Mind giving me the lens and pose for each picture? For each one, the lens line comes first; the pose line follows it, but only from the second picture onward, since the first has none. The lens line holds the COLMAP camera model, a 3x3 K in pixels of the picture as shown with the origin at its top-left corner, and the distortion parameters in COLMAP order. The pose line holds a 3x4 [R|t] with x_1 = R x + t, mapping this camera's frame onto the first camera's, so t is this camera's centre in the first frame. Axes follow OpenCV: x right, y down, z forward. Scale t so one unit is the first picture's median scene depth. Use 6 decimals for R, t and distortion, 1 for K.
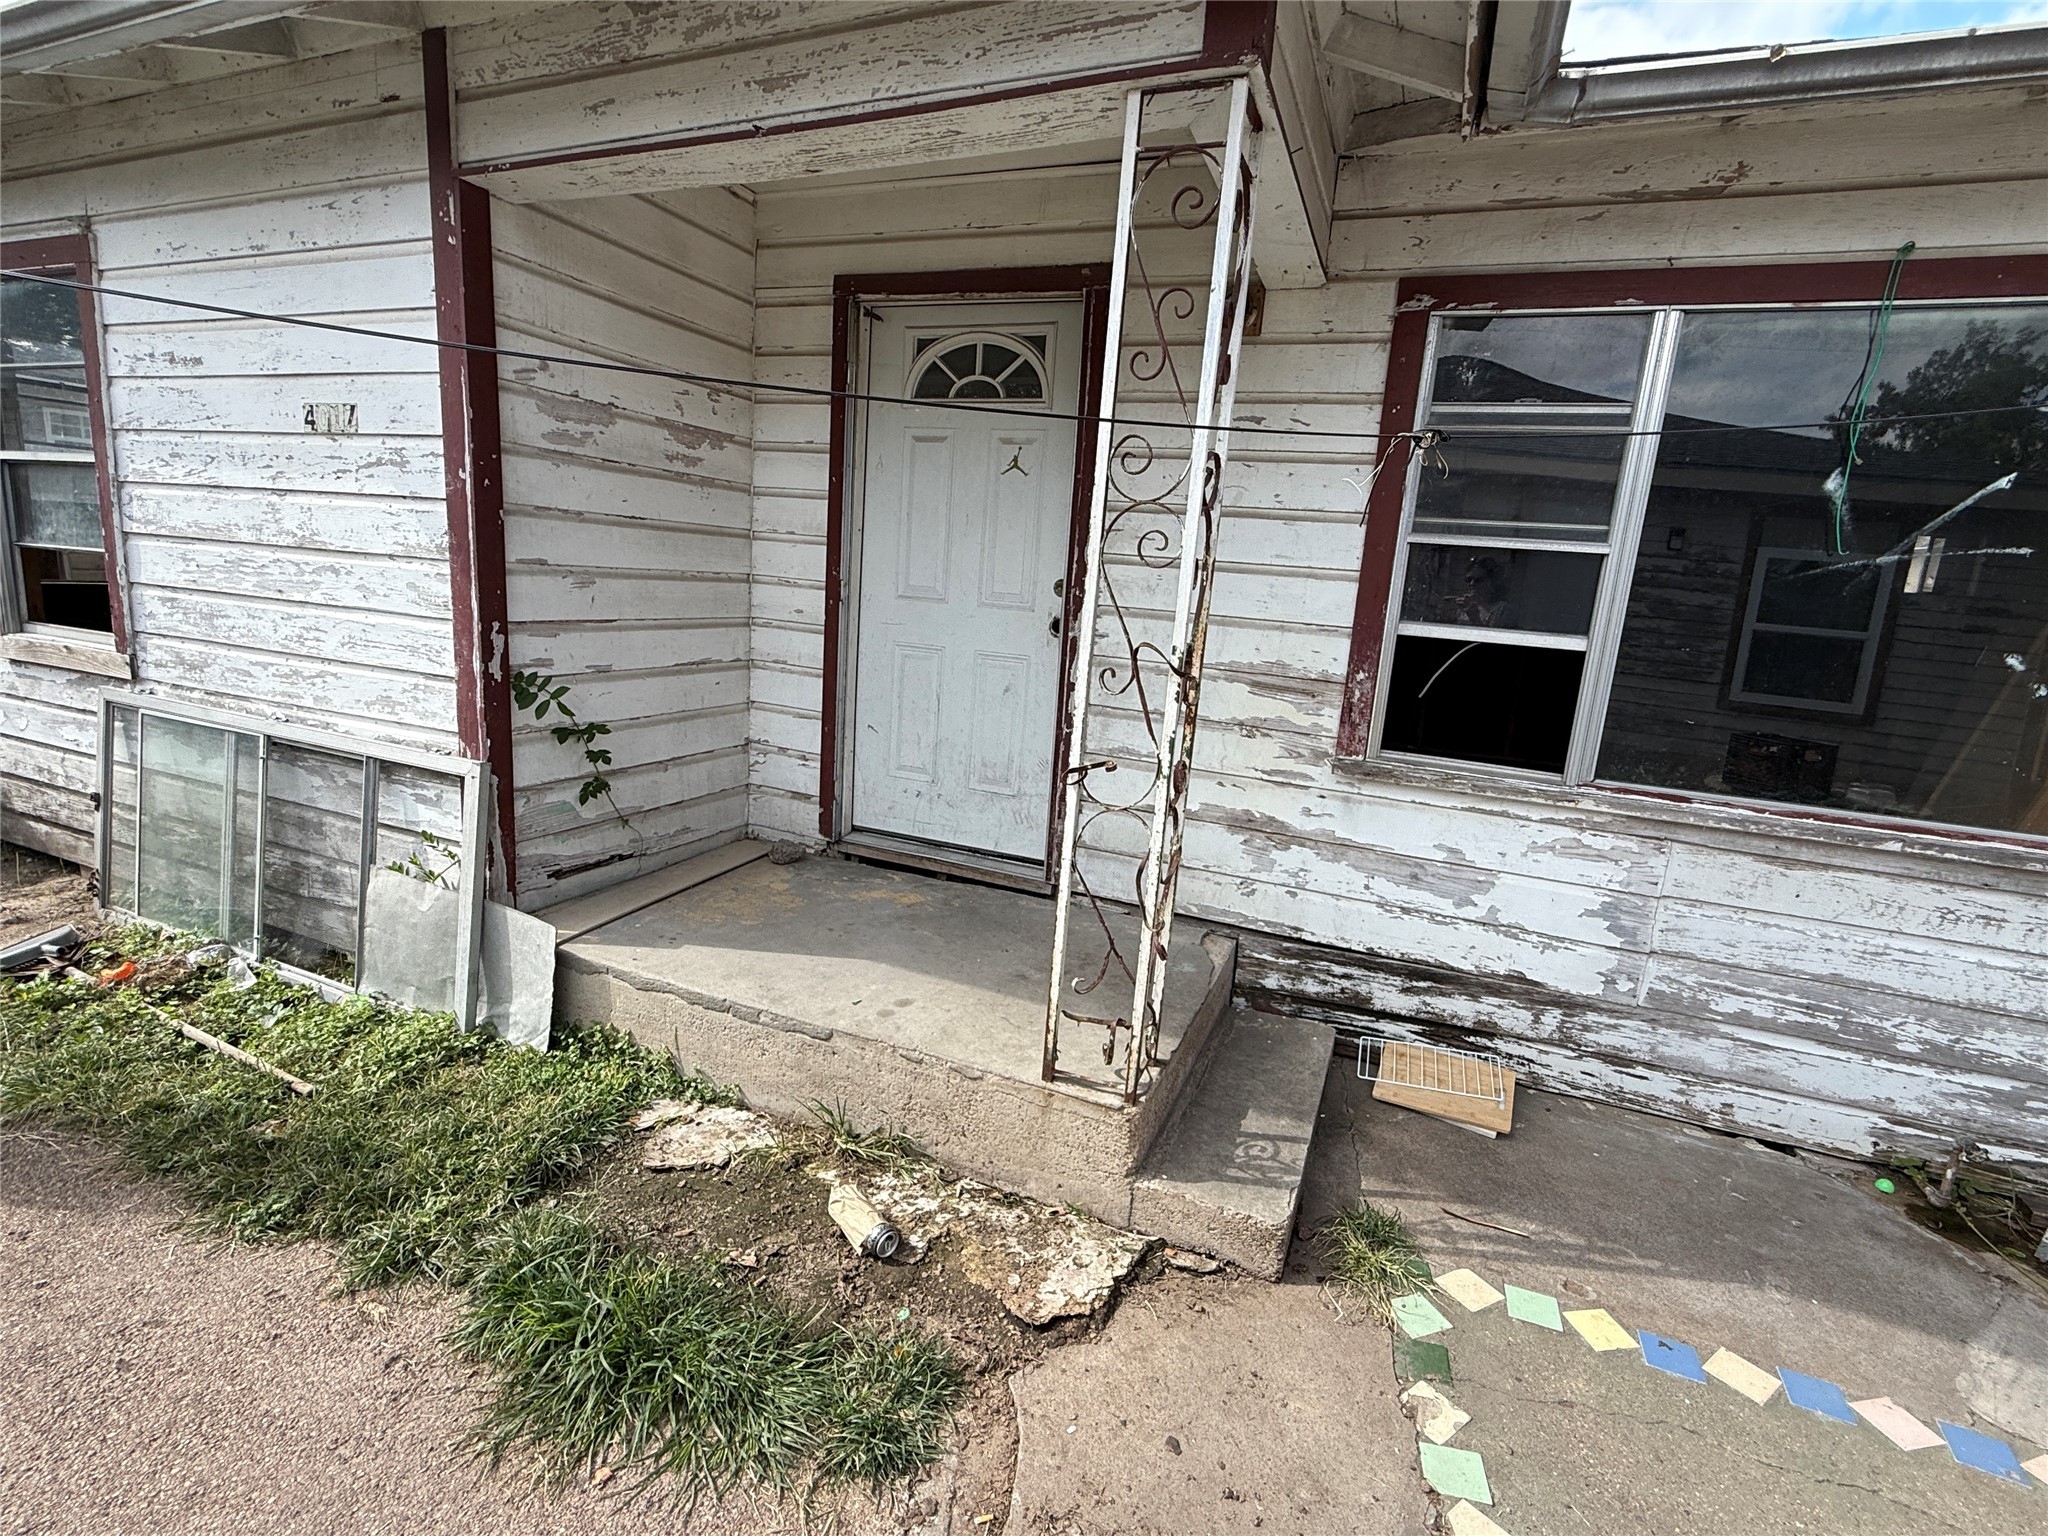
lens RADIAL K [[955.3, 0, 1023.8], [0, 955.3, 766.1], [0, 0, 1]] dist [0.000341, -0.000362]
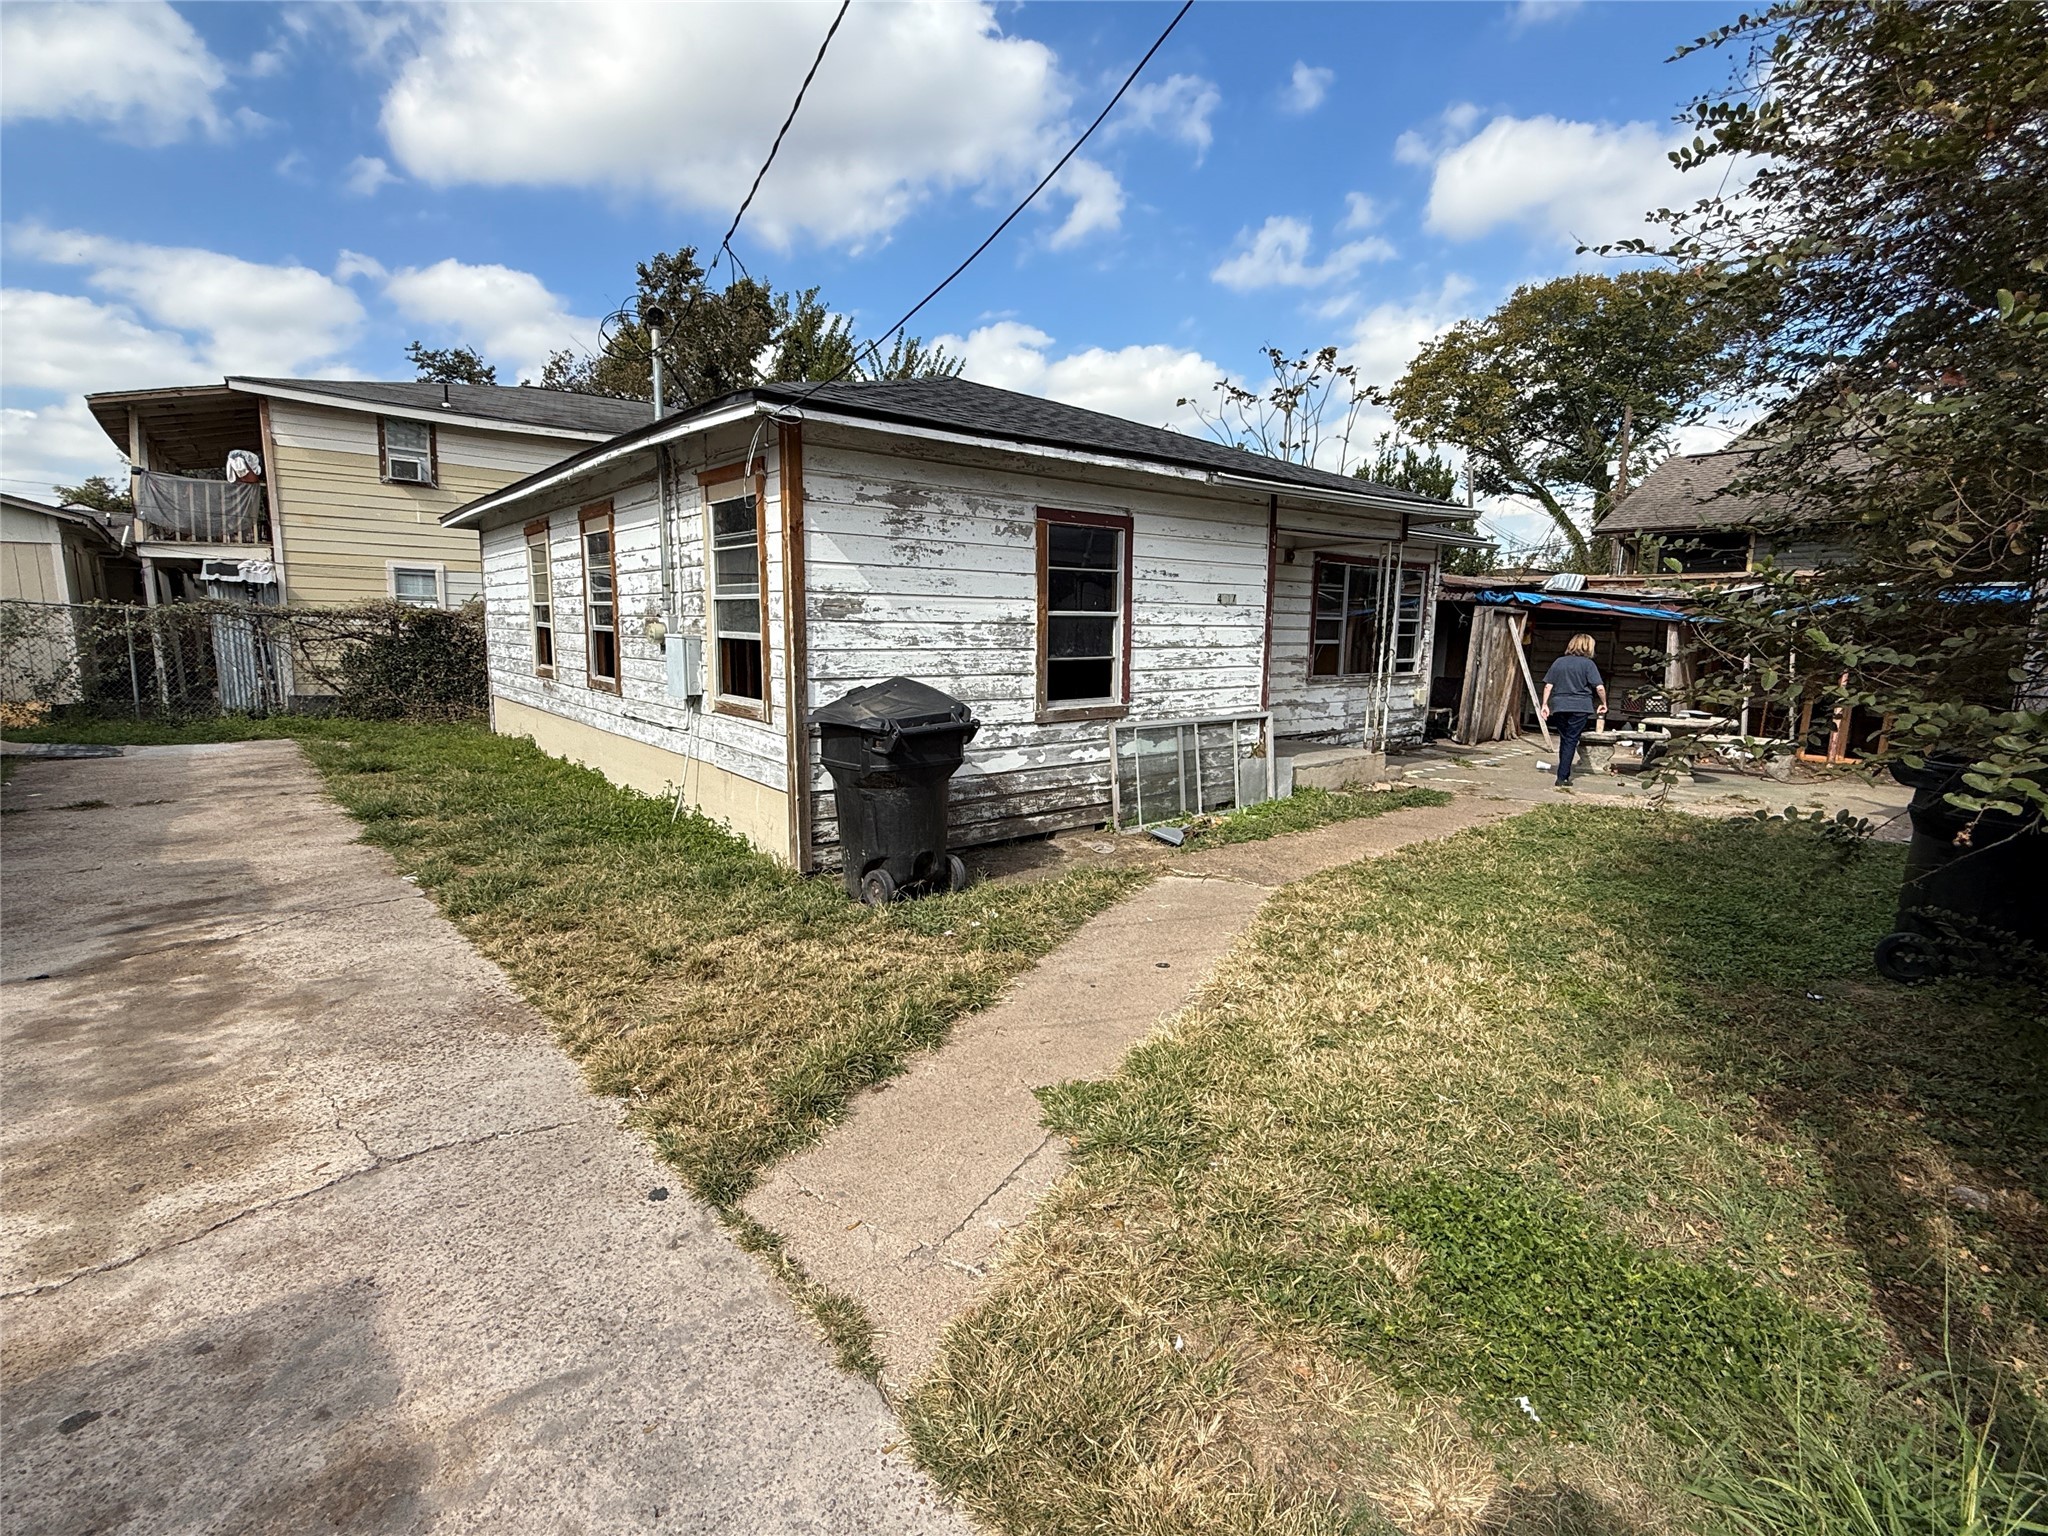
lens RADIAL K [[955.3, 0, 1027.1], [0, 955.3, 770.5], [0, 0, 1]] dist [0.000341, -0.000362]
pose [[0.467467, -0.199241, 0.861265, -3.309851], [0.196281, 0.973345, 0.118634, -0.306445], [-0.861944, 0.113592, 0.494114, 0.175486]]
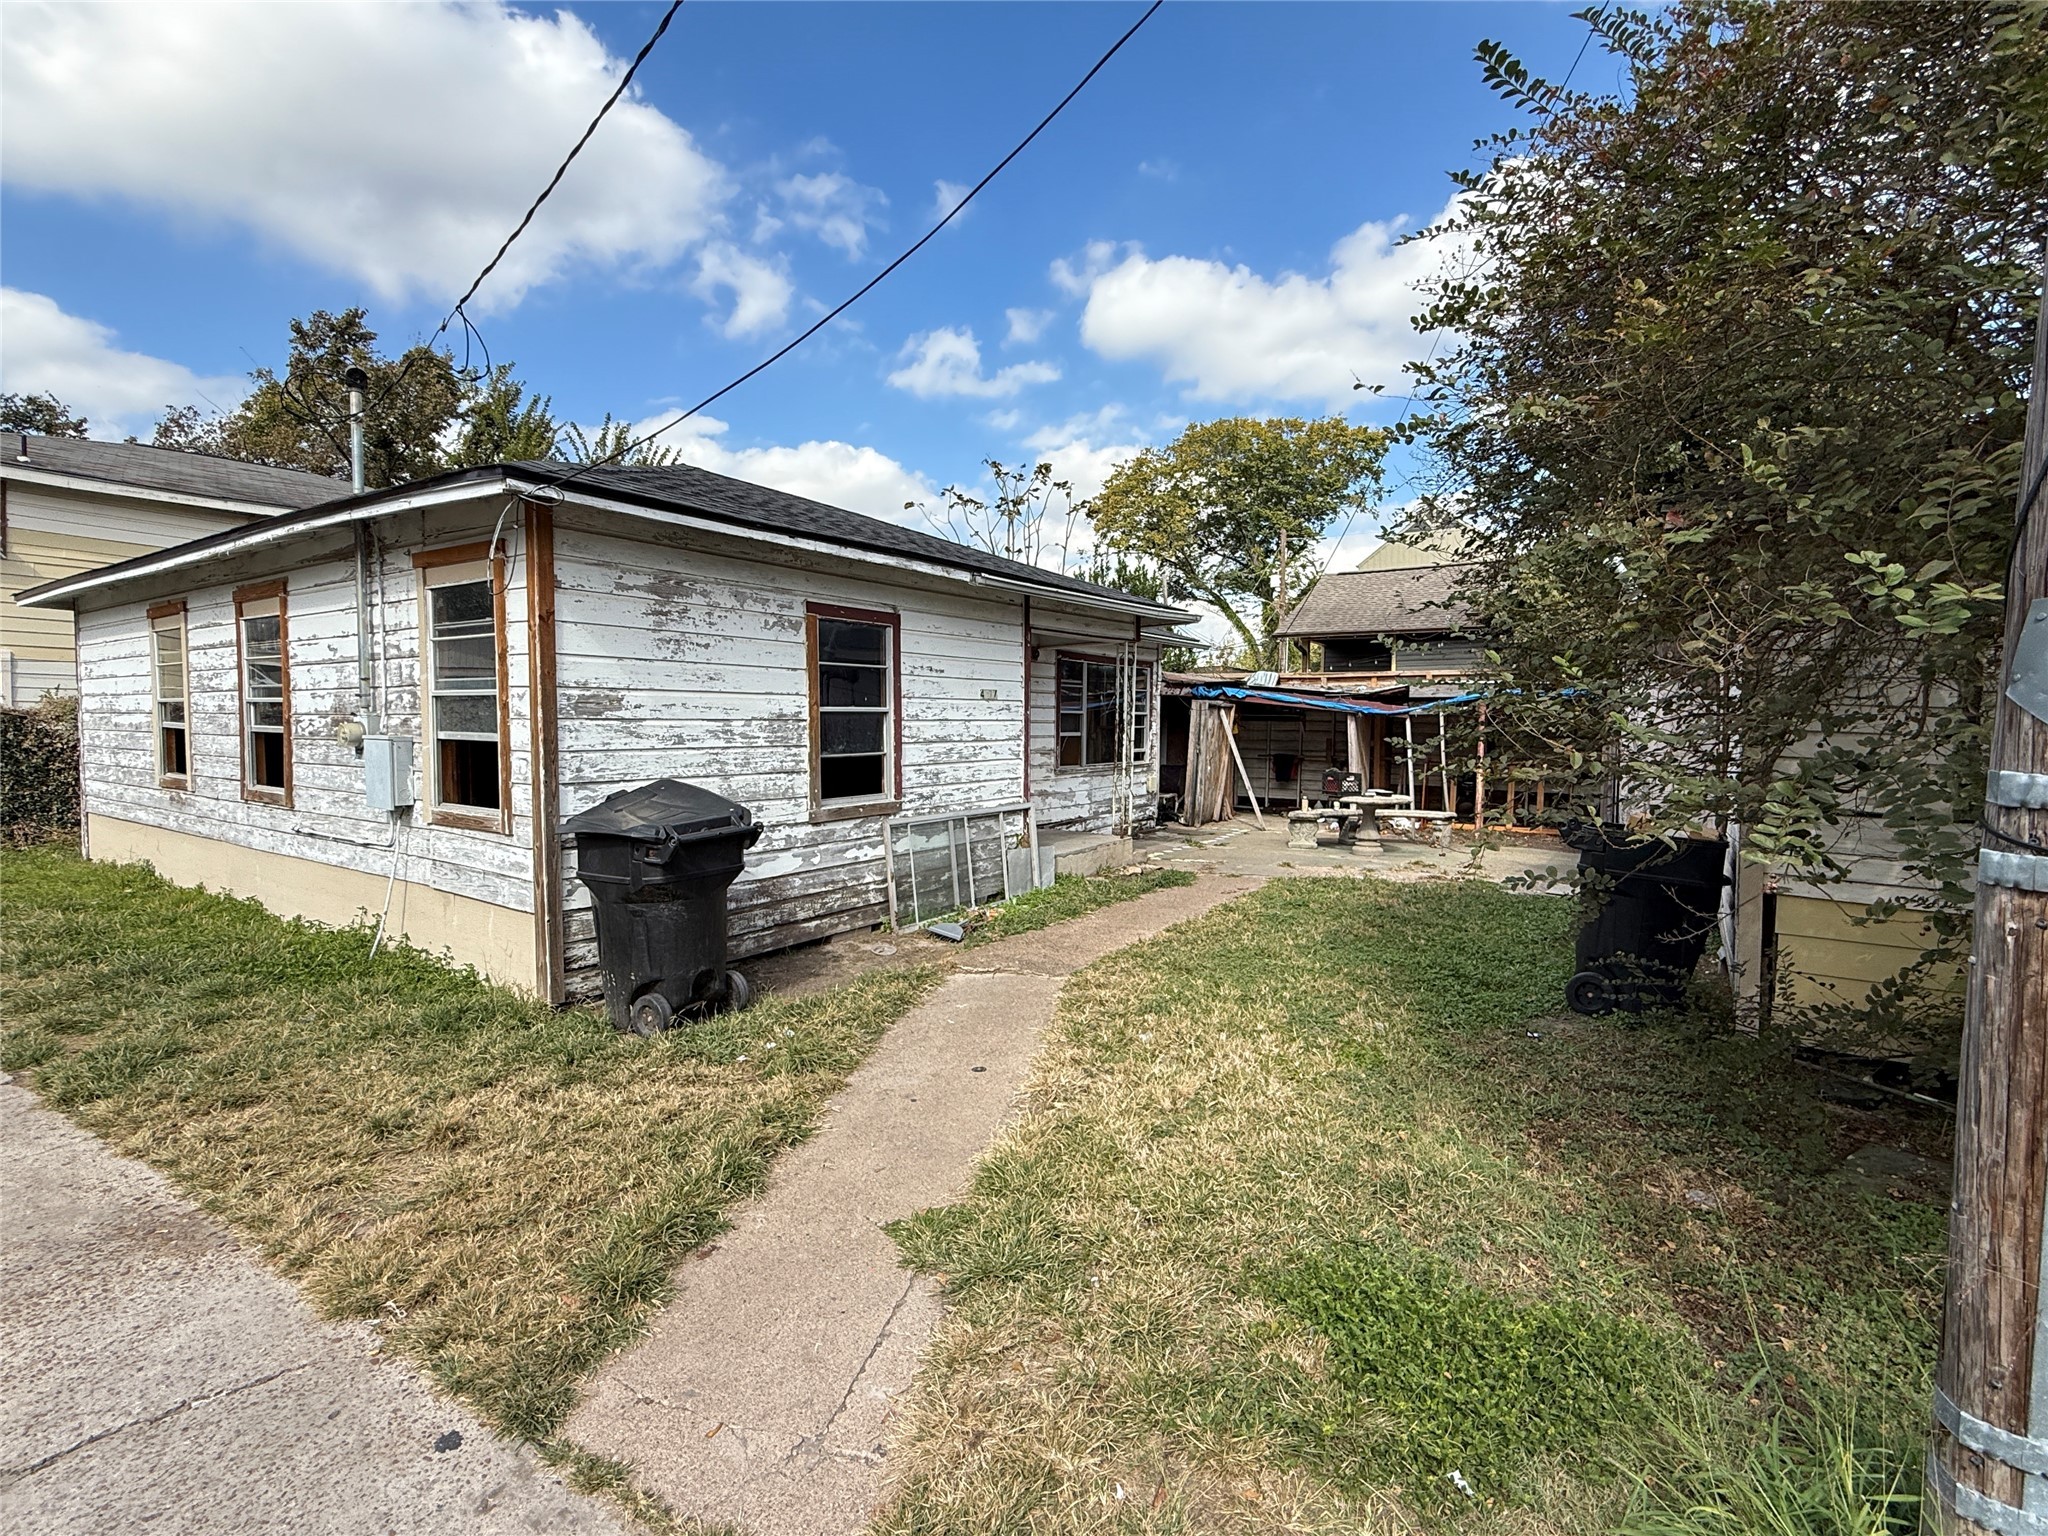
lens RADIAL K [[955.3, 0, 1021.6], [0, 955.3, 773.3], [0, 0, 1]] dist [0.000341, -0.000362]
pose [[0.200114, -0.125969, 0.971641, -3.320142], [0.204013, 0.975321, 0.084429, -0.337404], [-0.958297, 0.181332, 0.220875, 0.305112]]
